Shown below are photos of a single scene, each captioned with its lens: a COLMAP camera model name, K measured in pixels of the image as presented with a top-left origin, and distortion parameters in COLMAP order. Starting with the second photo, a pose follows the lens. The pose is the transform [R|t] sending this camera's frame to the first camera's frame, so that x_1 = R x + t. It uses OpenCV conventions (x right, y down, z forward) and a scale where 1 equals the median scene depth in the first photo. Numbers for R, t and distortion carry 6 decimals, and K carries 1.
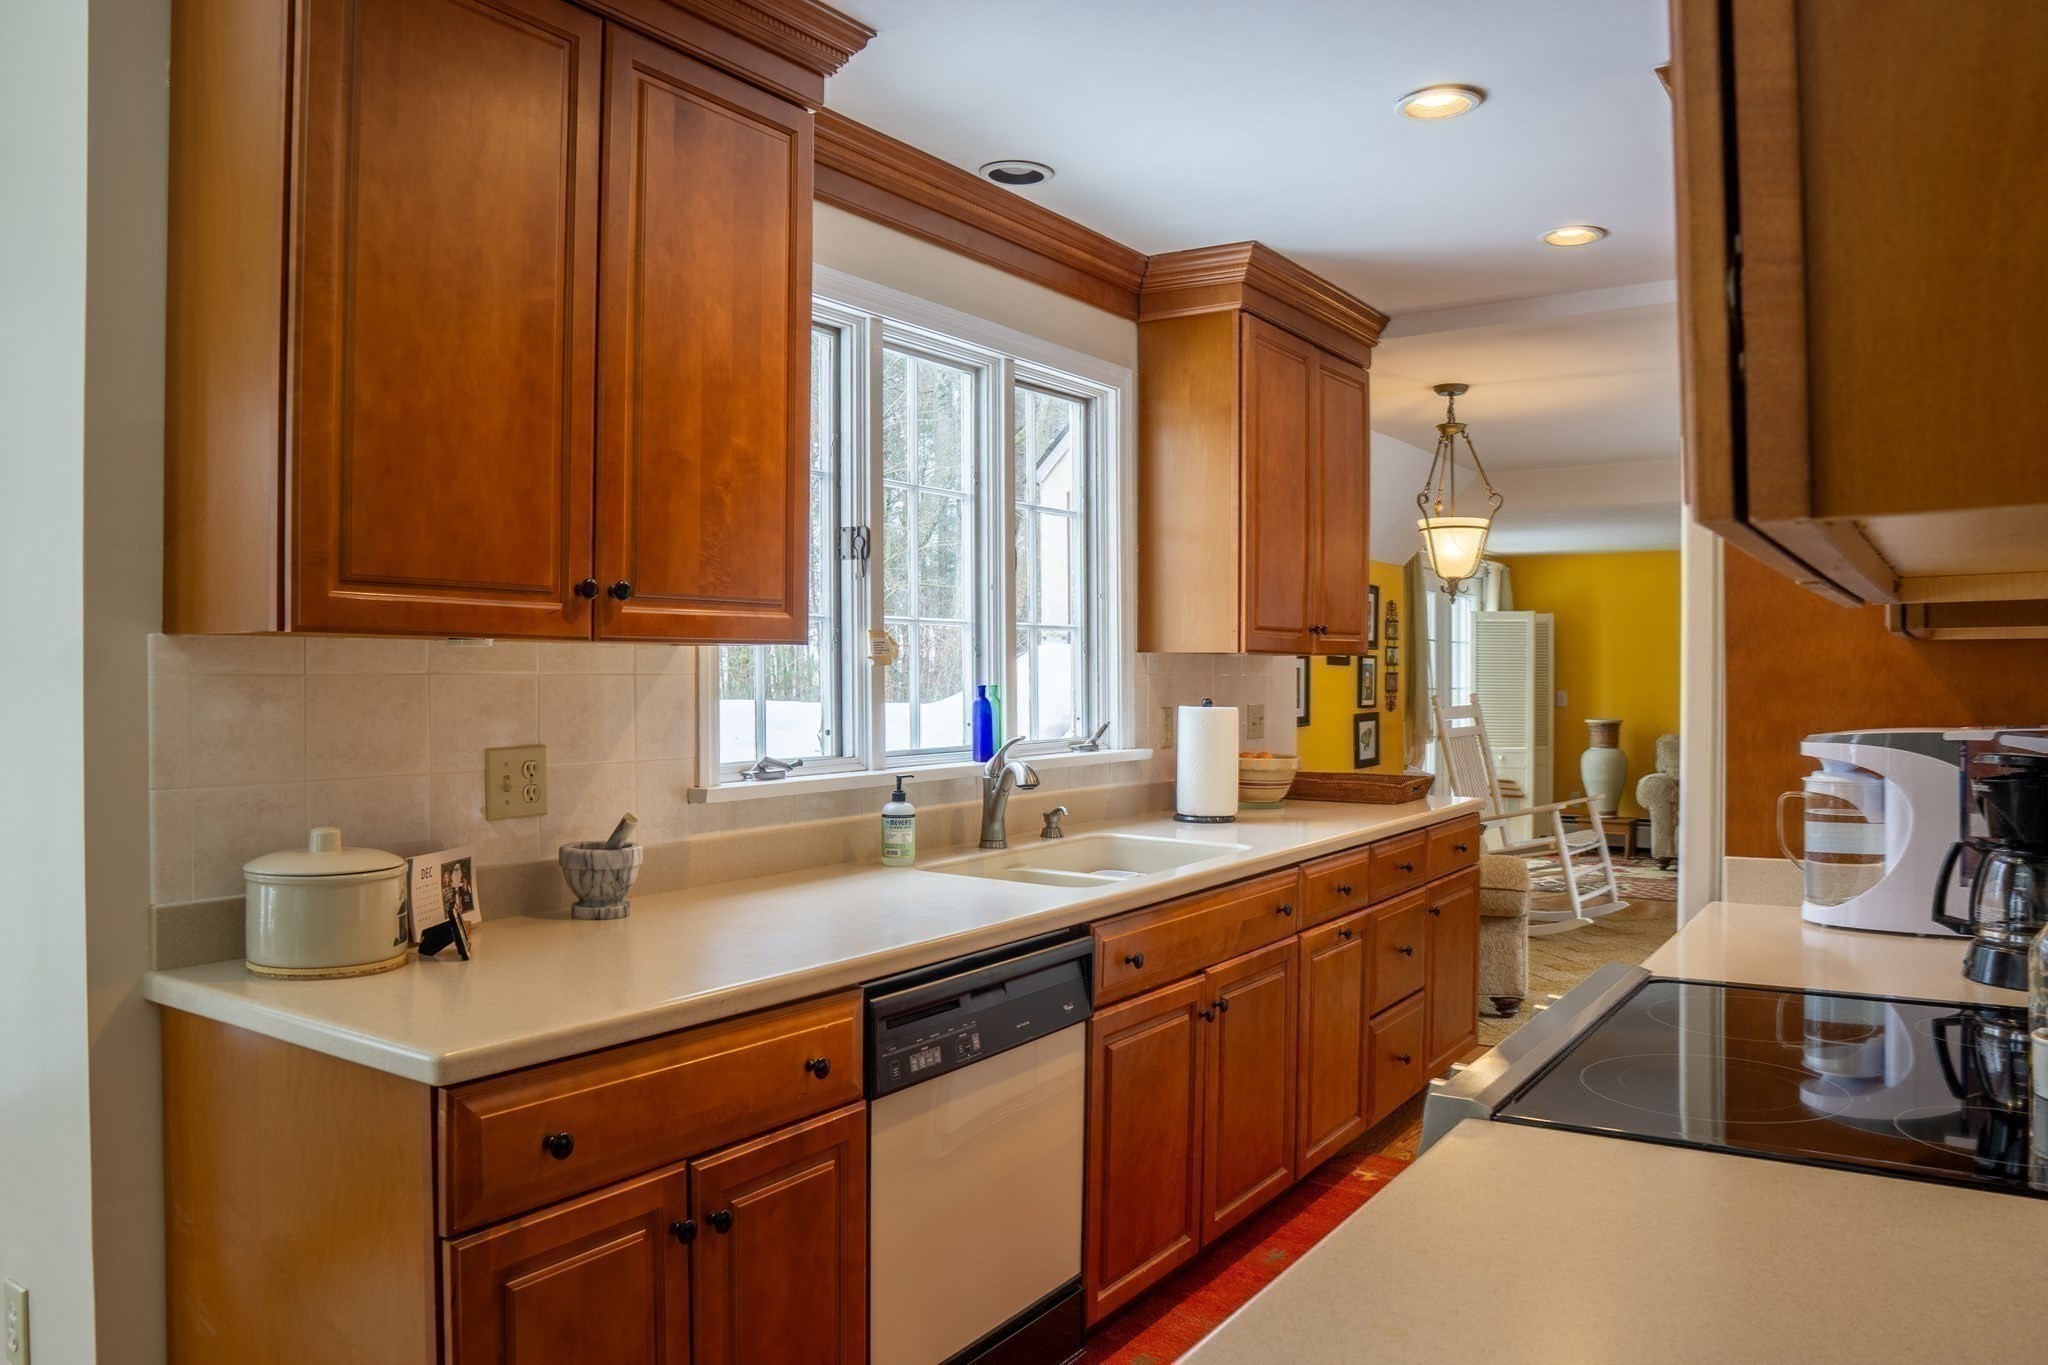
lens RADIAL K [[1469.9, 0, 1046.6], [0, 1469.9, 688.8], [0, 0, 1]] dist [-0.025237, 0.002038]
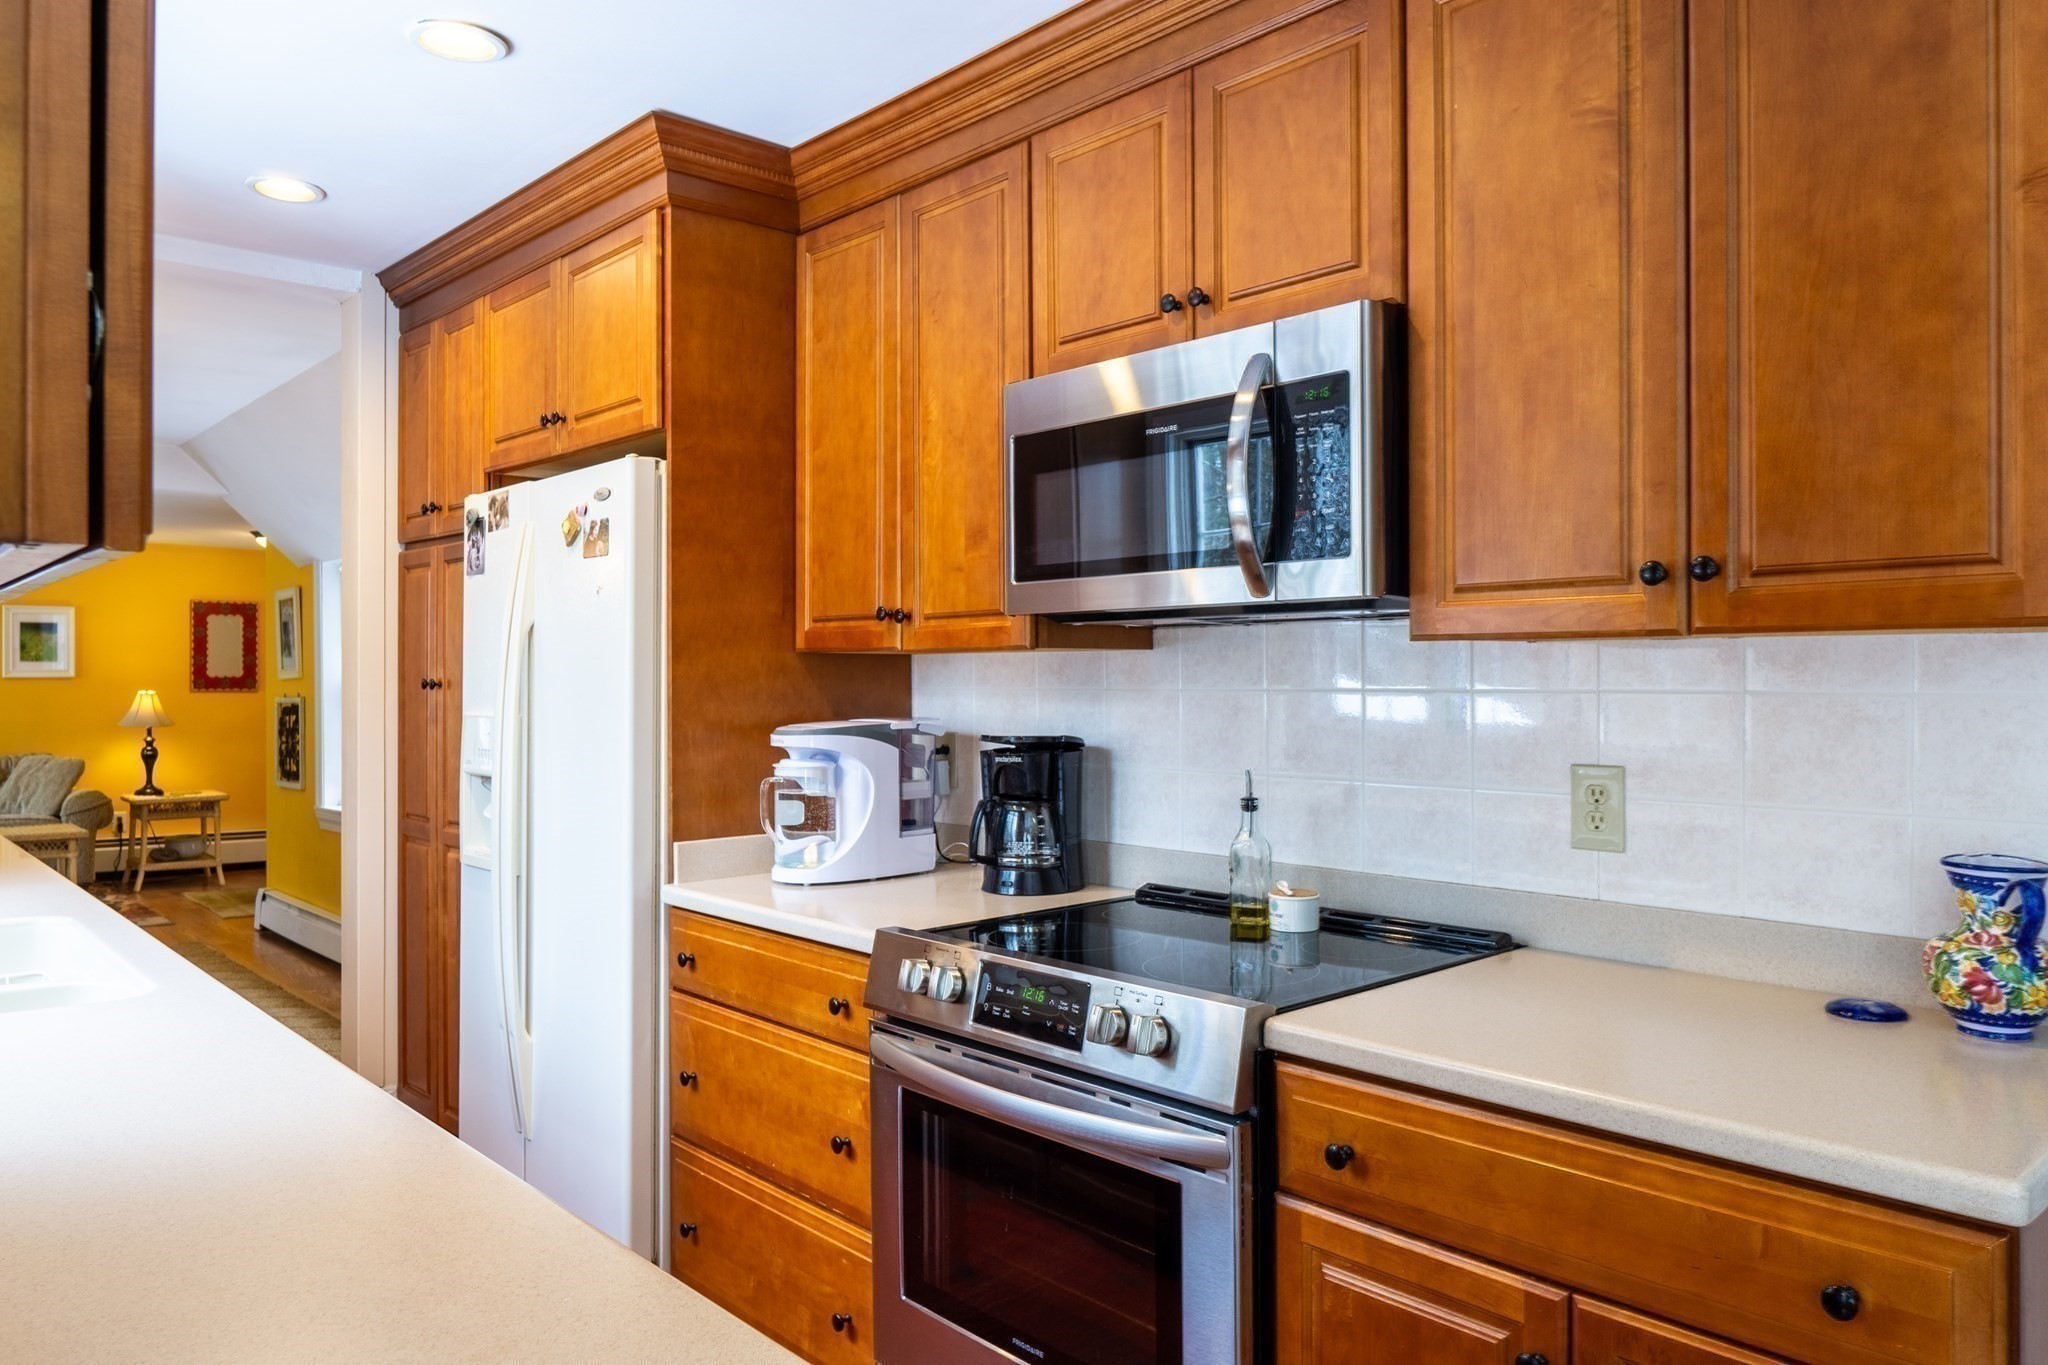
lens RADIAL K [[1469.9, 0, 1046.6], [0, 1469.9, 688.8], [0, 0, 1]] dist [-0.025237, 0.002038]
pose [[0.248187, -0.010788, 0.968652, -0.185939], [0.011773, 0.999898, 0.008120, -0.002384], [-0.968641, 0.009389, 0.248288, 0.162994]]
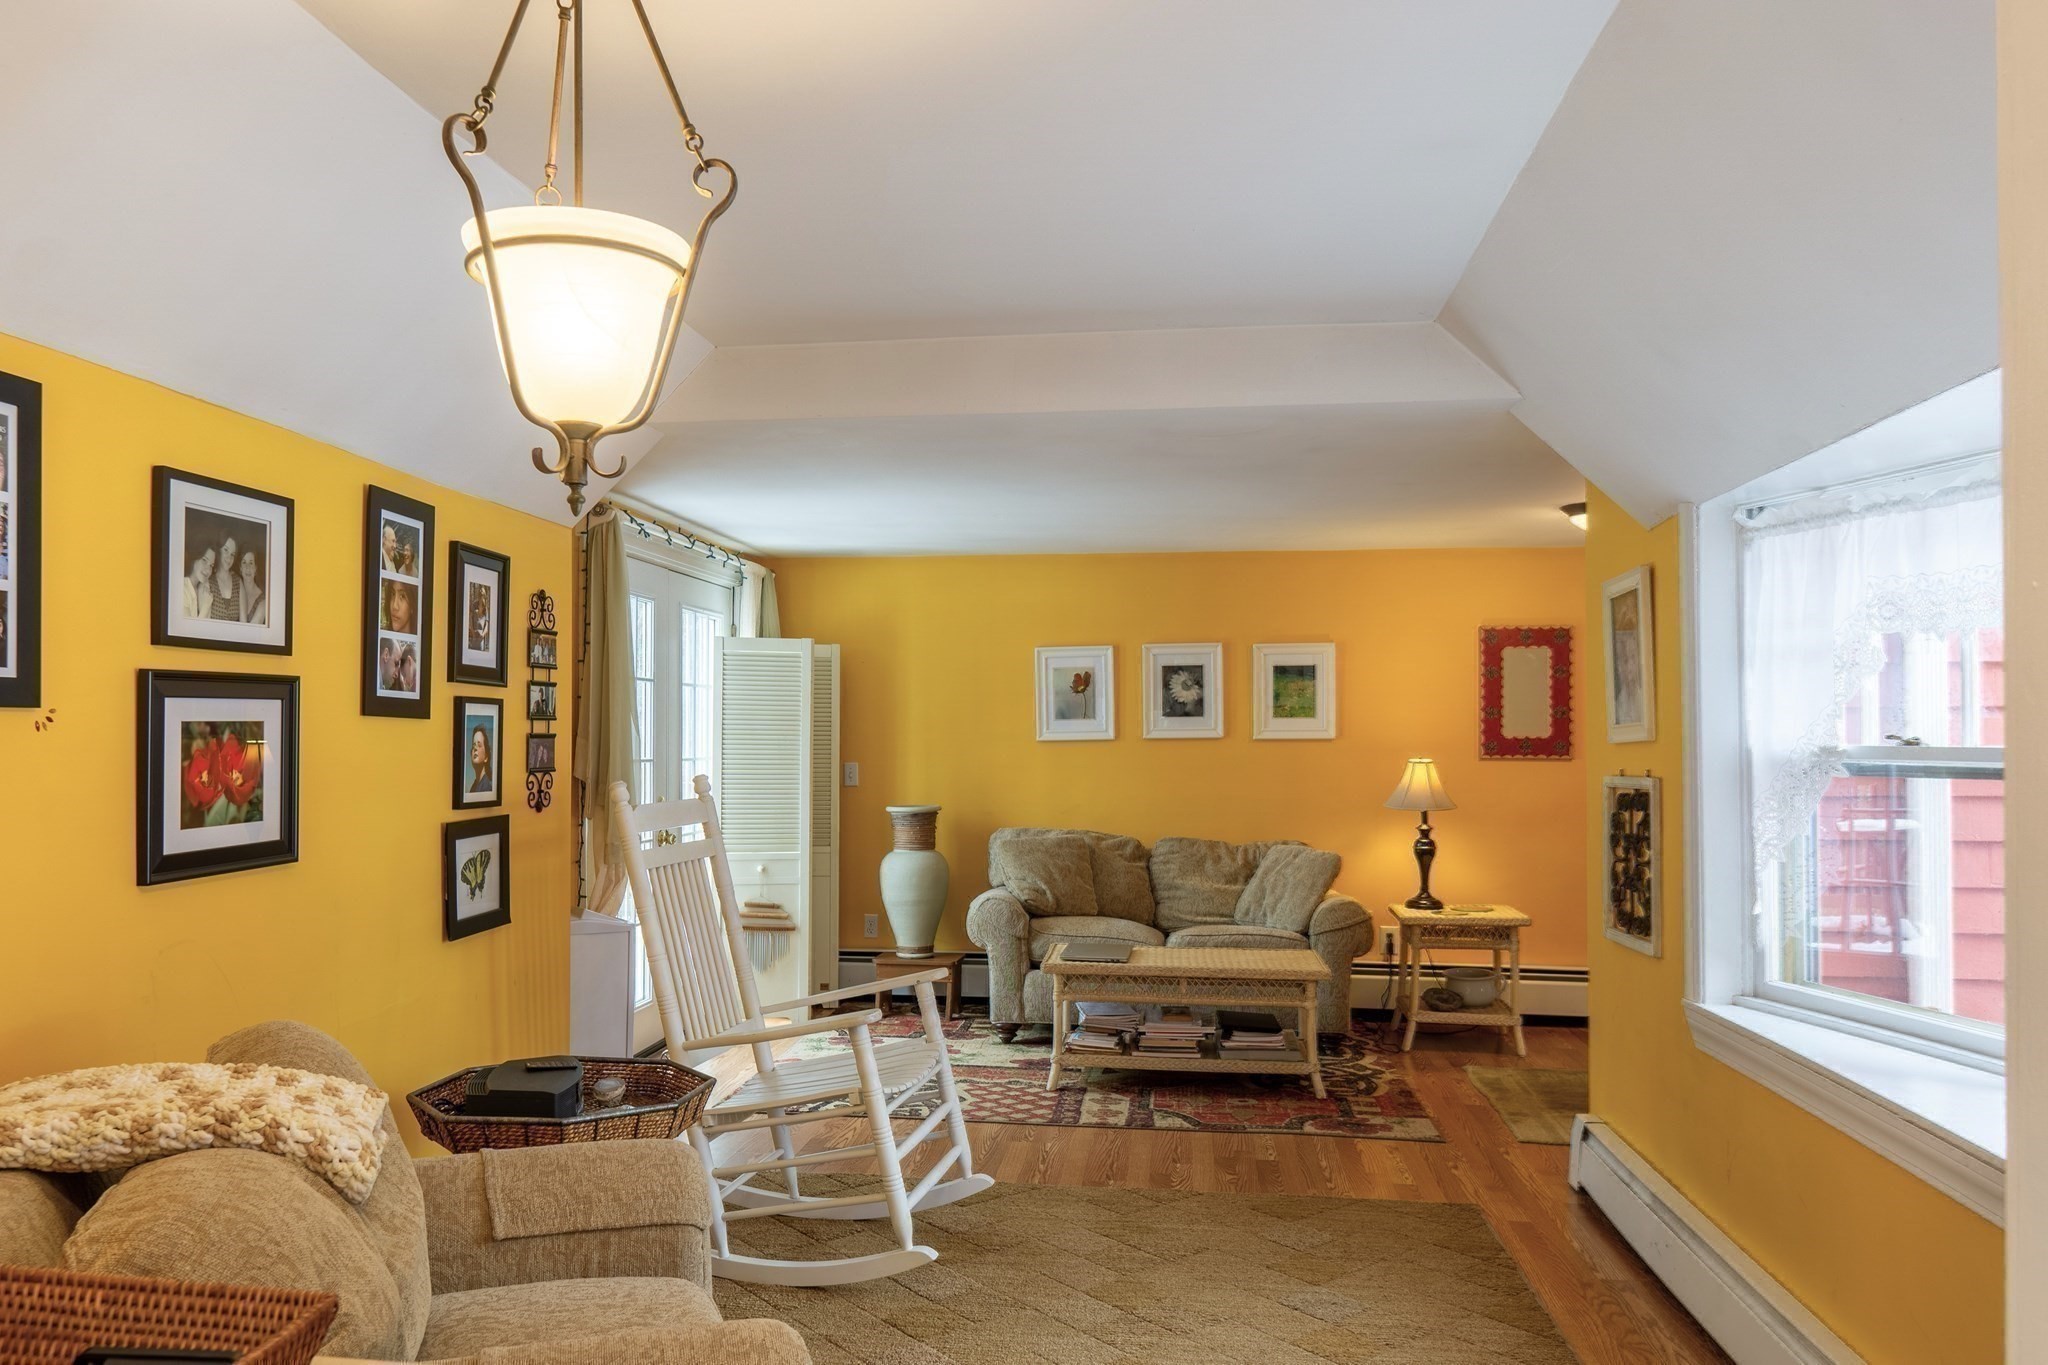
lens RADIAL K [[1469.9, 0, 1046.6], [0, 1469.9, 688.8], [0, 0, 1]] dist [-0.025237, 0.002038]
pose [[0.885278, 0.015051, 0.464818, 0.157873], [0.004264, 0.999171, -0.040474, -0.005542], [-0.465042, 0.037813, 0.884481, 0.484654]]
